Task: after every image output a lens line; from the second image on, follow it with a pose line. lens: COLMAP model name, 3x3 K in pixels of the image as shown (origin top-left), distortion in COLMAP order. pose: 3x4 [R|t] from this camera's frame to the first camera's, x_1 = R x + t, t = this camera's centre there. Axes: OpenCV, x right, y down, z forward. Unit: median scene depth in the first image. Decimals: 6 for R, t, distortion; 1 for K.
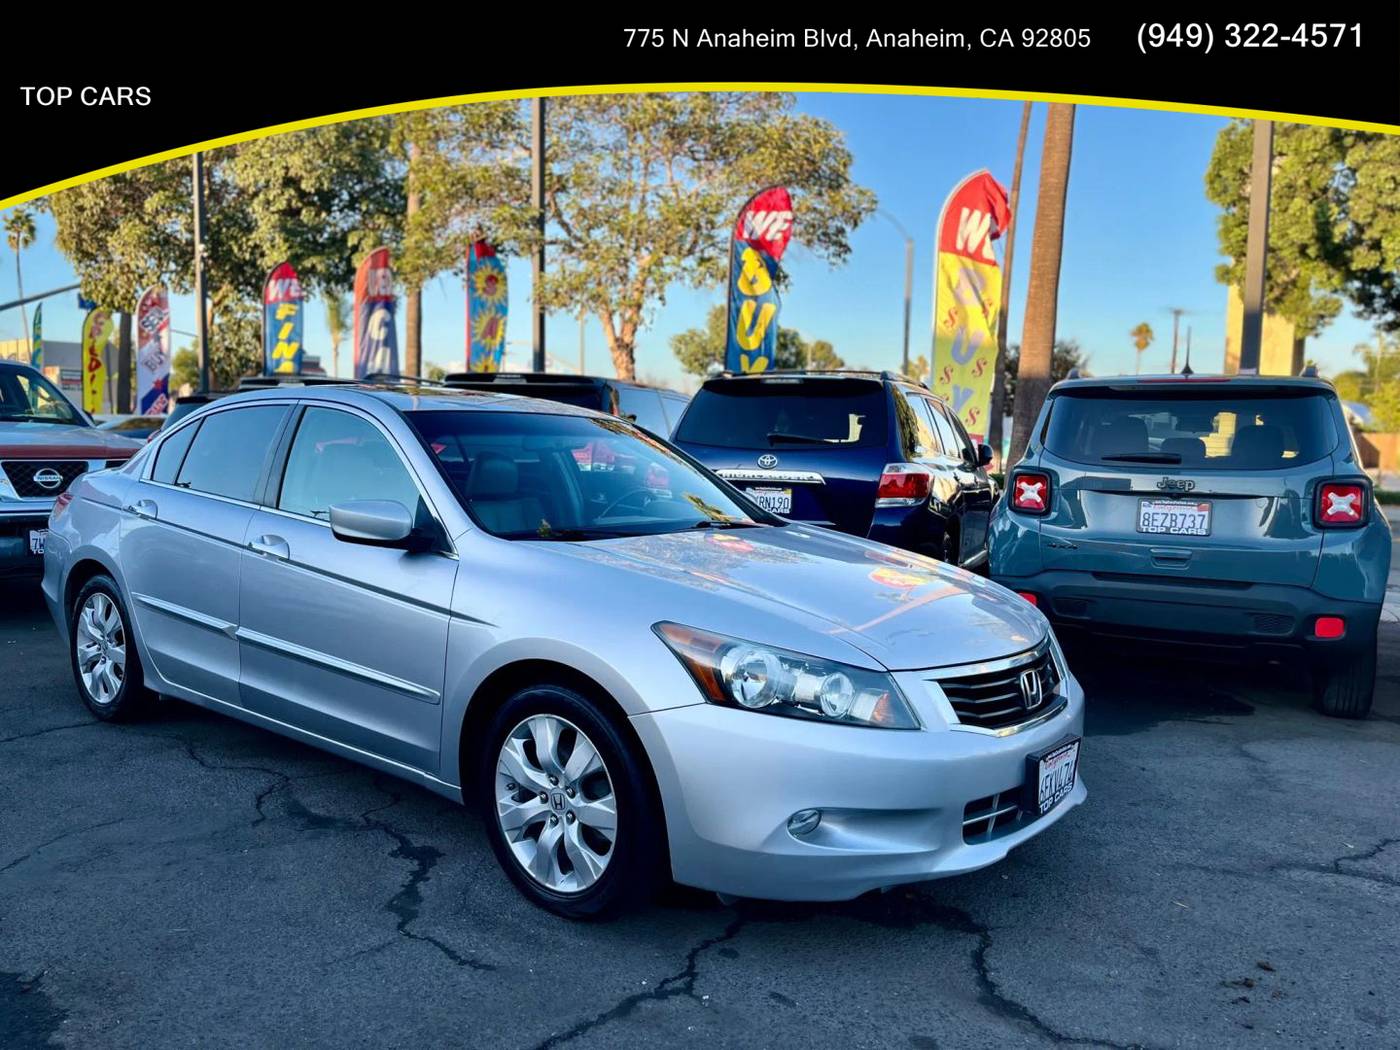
lens RADIAL K [[1156.1, 0, 692.5], [0, 1156.1, 543.5], [0, 0, 1]] dist [0.057379, -0.078099]
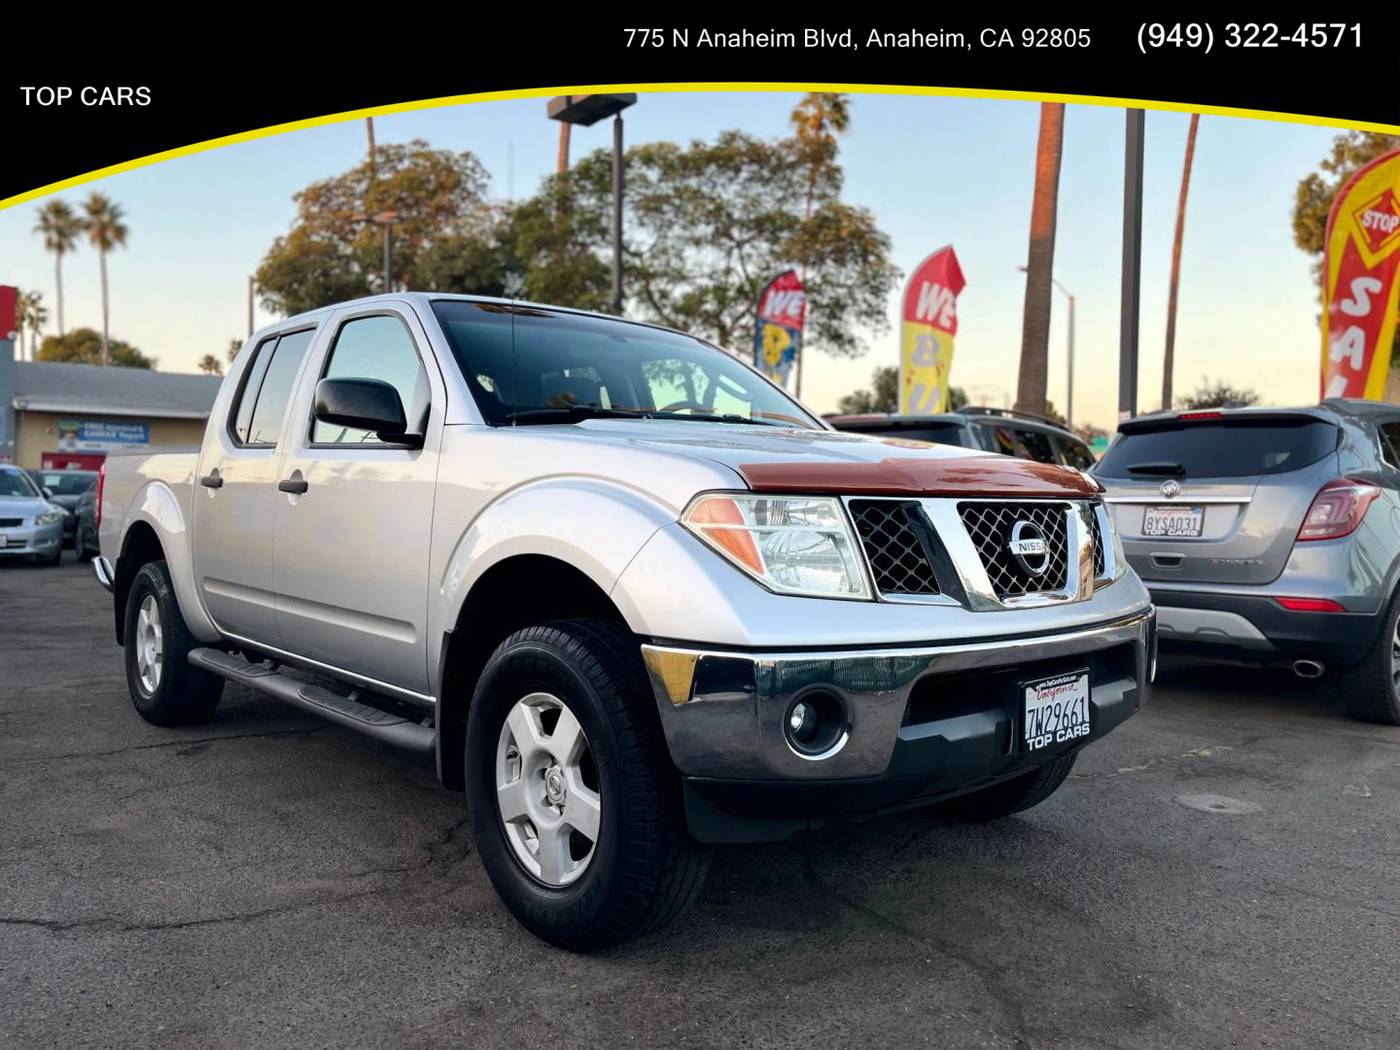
lens RADIAL K [[1156.1, 0, 686.9], [0, 1156.1, 517.2], [0, 0, 1]] dist [0.057379, -0.078099]
pose [[0.978406, -0.010398, -0.206429, 0.204828], [-0.005626, 0.997024, -0.076888, 0.031456], [0.206615, 0.076389, 0.975436, -0.140848]]
